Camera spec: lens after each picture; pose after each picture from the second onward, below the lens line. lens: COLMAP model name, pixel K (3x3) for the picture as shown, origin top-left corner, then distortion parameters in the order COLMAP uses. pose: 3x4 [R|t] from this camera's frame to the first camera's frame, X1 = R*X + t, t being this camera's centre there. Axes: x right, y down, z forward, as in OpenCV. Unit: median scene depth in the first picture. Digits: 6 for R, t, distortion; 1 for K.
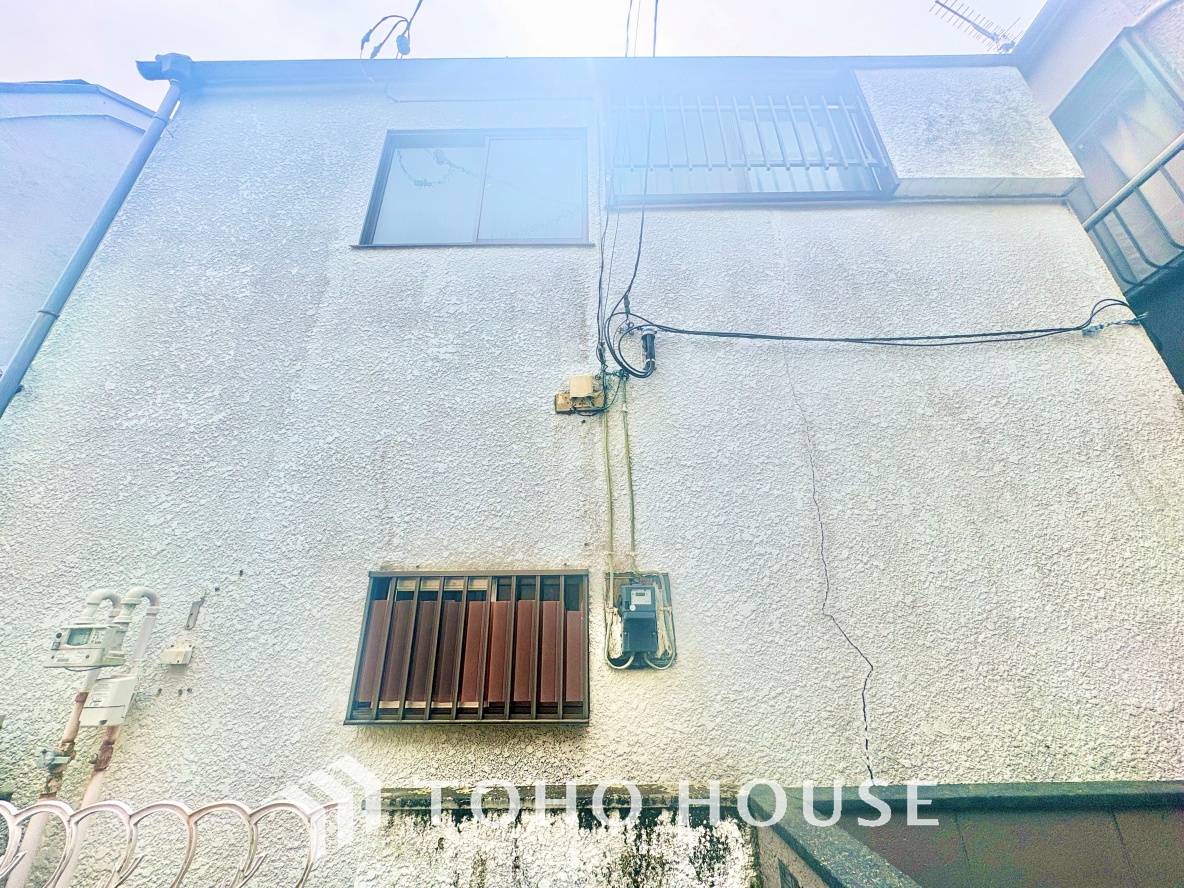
lens RADIAL K [[469.5, 0, 591.3], [0, 469.5, 444.0], [0, 0, 1]] dist [-0.000428, 0.000148]
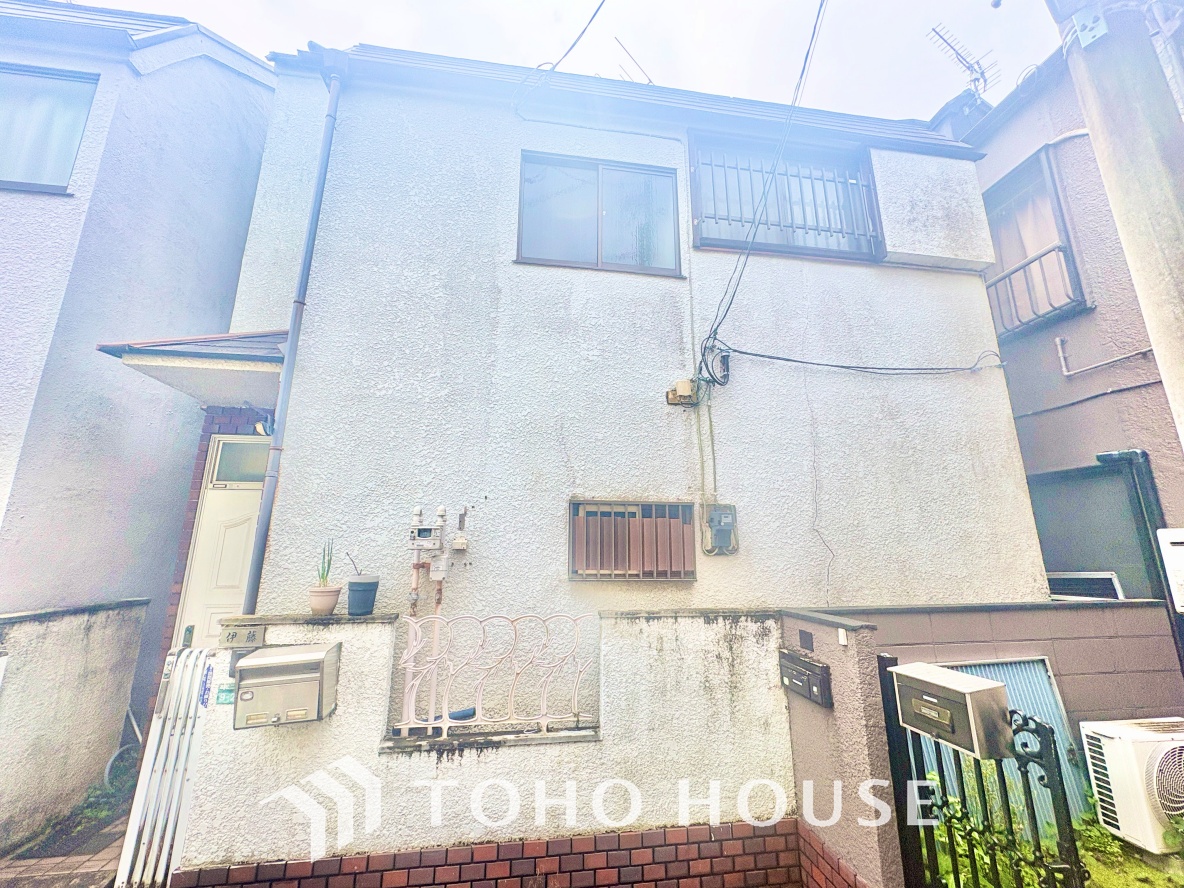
lens RADIAL K [[469.5, 0, 591.3], [0, 469.5, 444.0], [0, 0, 1]] dist [-0.000428, 0.000148]
pose [[0.988147, 0.046964, 0.146148, -0.568335], [-0.073285, 0.980877, 0.180302, -0.205082], [-0.134885, -0.188875, 0.972693, -0.538191]]
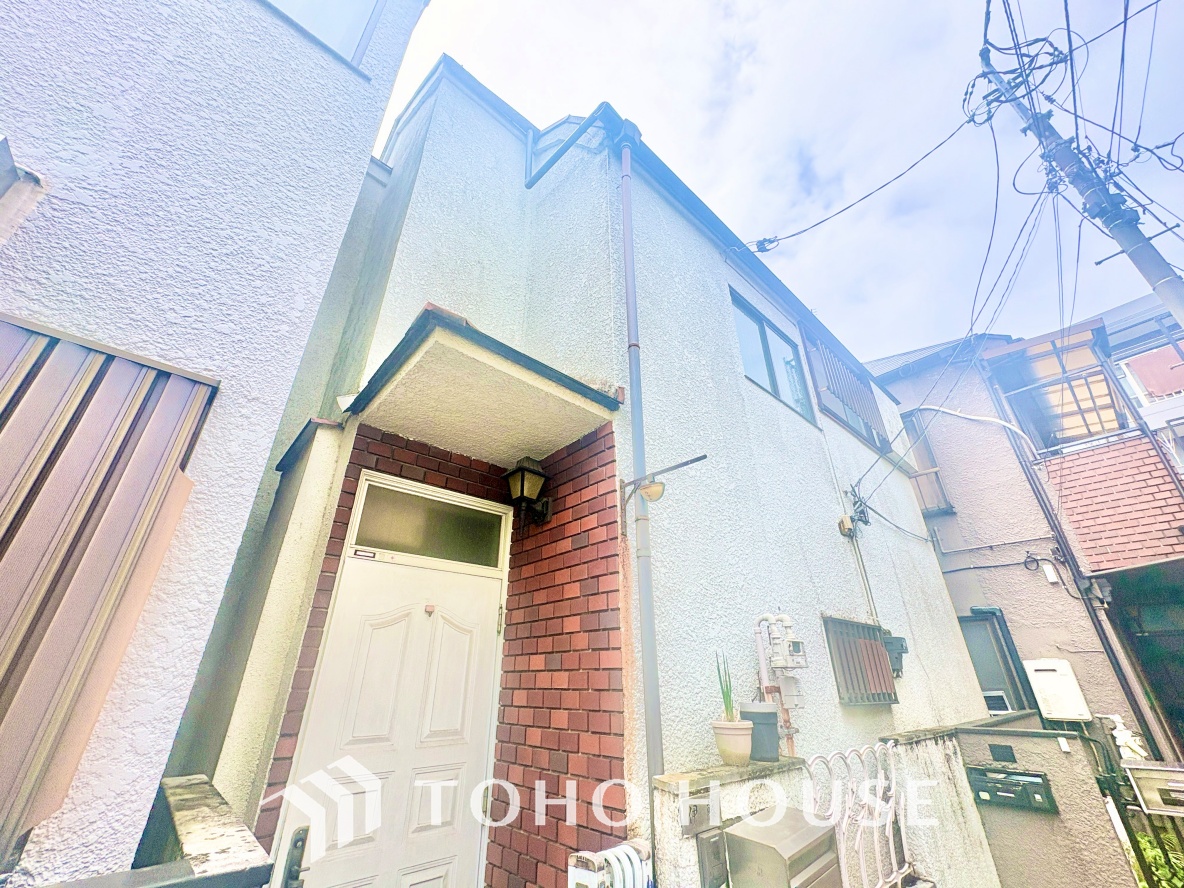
lens RADIAL K [[469.1, 0, 592.0], [0, 469.1, 444.0], [0, 0, 1]] dist [0.000133, -0.000064]
pose [[0.740314, 0.313831, 0.594513, -2.019384], [-0.275143, 0.948334, -0.157984, 0.159895], [-0.613377, -0.046618, 0.788413, 0.188787]]
